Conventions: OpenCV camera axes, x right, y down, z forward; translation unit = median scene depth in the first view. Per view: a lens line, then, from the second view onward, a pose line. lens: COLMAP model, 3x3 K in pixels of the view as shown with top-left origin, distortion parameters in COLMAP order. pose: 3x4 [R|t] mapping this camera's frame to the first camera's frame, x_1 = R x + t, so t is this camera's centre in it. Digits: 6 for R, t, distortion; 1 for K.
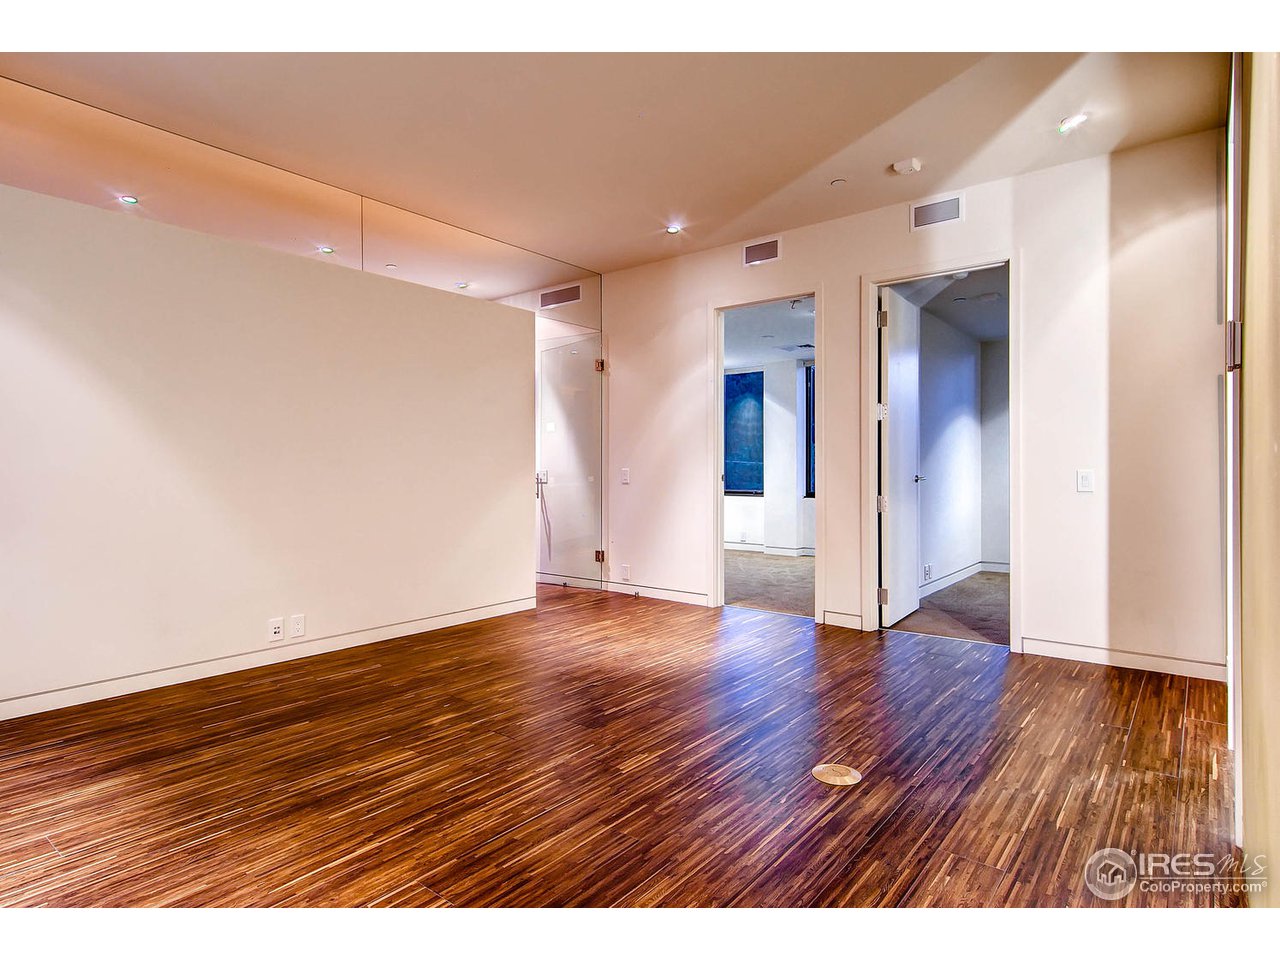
lens RADIAL K [[696.6, 0, 638.6], [0, 696.6, 476.9], [0, 0, 1]] dist [0.018740, -0.003541]
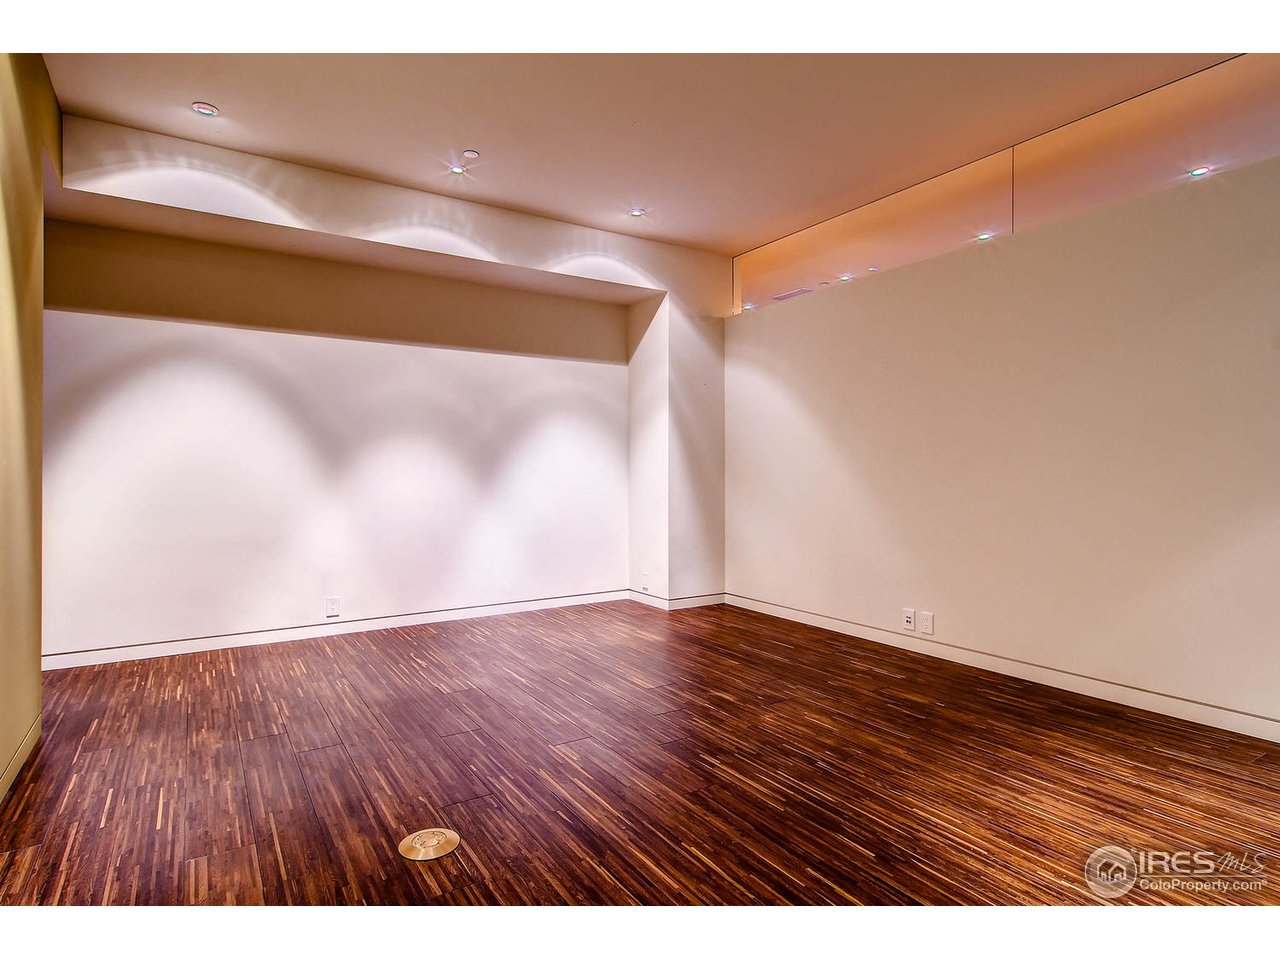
lens RADIAL K [[696.6, 0, 641.3], [0, 696.6, 475.8], [0, 0, 1]] dist [0.018740, -0.003541]
pose [[-0.318307, 0.009016, -0.947945, 0.791250], [-0.008035, 0.999893, 0.012208, -0.013043], [0.947954, 0.011503, -0.318201, 1.208106]]
